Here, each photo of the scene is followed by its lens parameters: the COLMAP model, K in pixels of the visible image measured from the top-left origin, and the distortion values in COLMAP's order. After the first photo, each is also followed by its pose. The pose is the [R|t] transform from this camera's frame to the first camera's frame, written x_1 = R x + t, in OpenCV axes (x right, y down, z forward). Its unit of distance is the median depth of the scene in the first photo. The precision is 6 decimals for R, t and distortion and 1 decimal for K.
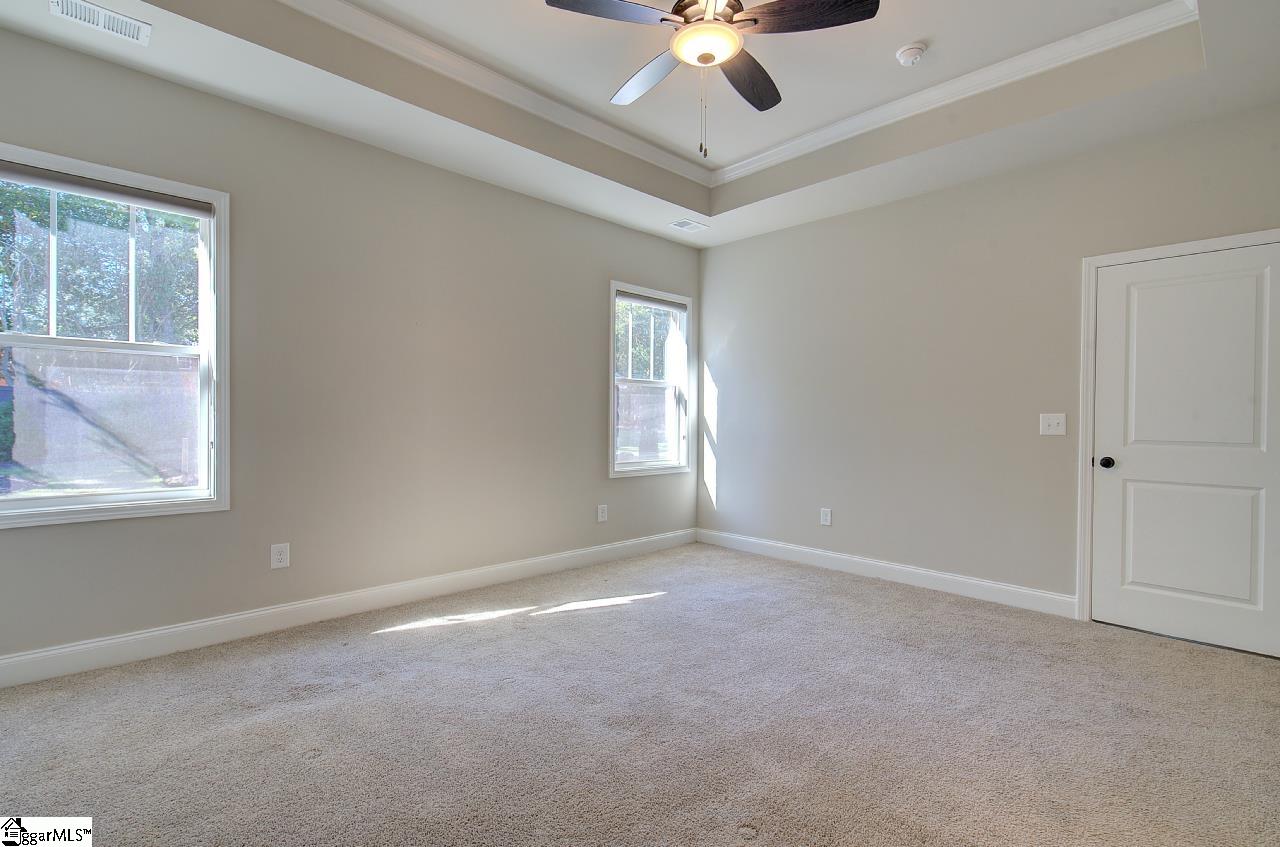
lens RADIAL K [[574.5, 0, 643.8], [0, 574.5, 423.5], [0, 0, 1]] dist [-0.000461, 0.000380]
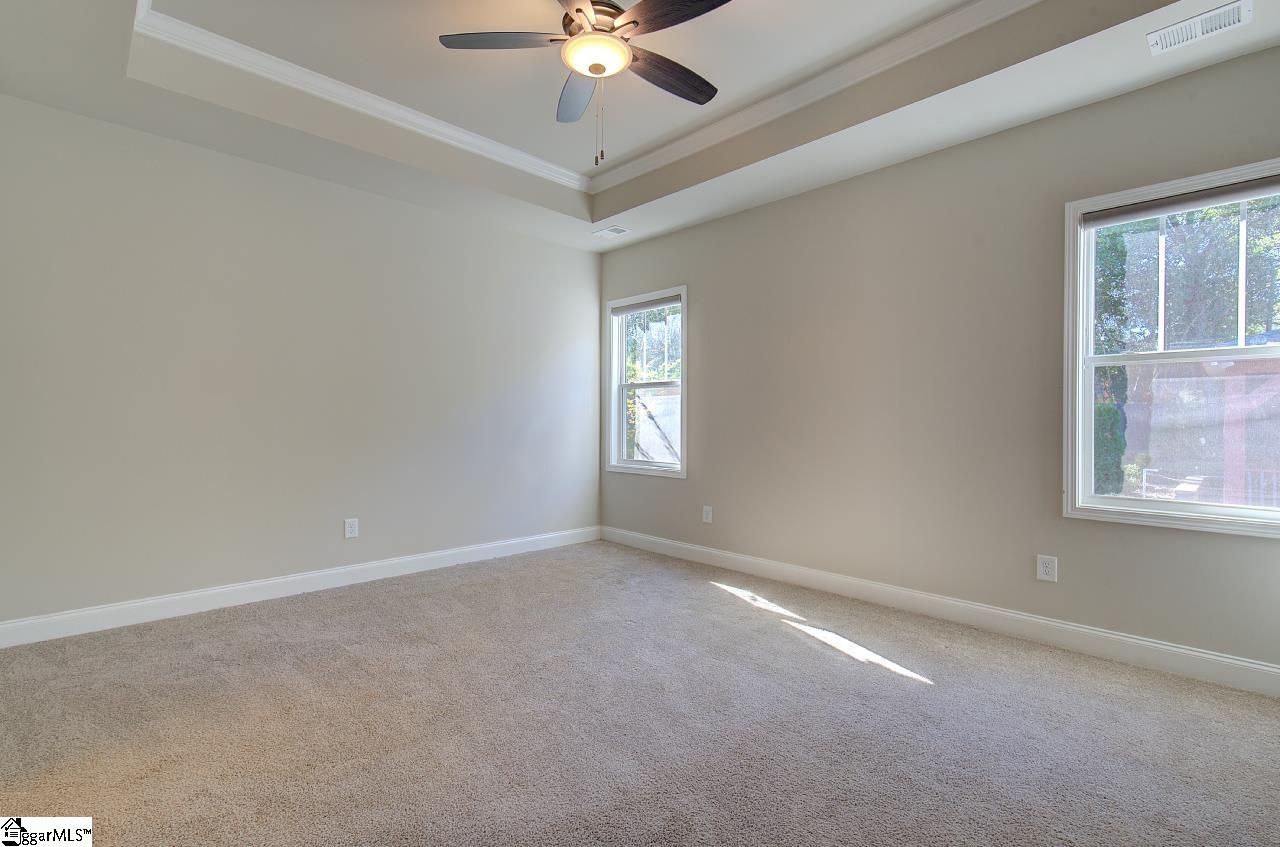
lens RADIAL K [[574.5, 0, 647.3], [0, 574.5, 425.2], [0, 0, 1]] dist [-0.000461, 0.000380]
pose [[0.027747, -0.001075, -0.999614, 0.765848], [-0.013520, 0.999908, -0.001451, 0.002253], [0.999524, 0.013555, 0.027730, 0.717168]]
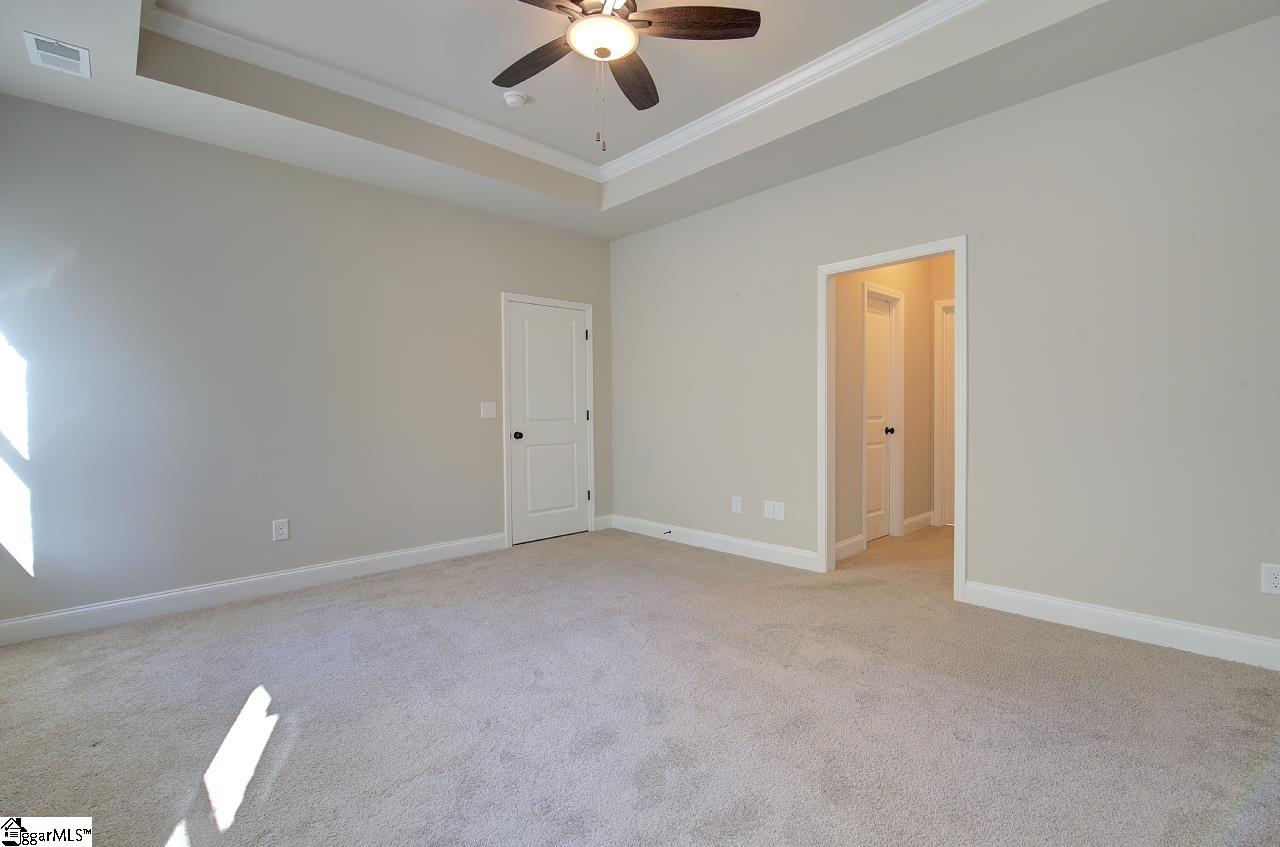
lens RADIAL K [[574.5, 0, 631.8], [0, 574.5, 419.9], [0, 0, 1]] dist [-0.000461, 0.000380]
pose [[0.036387, -0.029214, 0.998911, -0.622656], [0.020593, 0.999382, 0.028477, -0.007475], [-0.999126, 0.019534, 0.036966, 0.618036]]
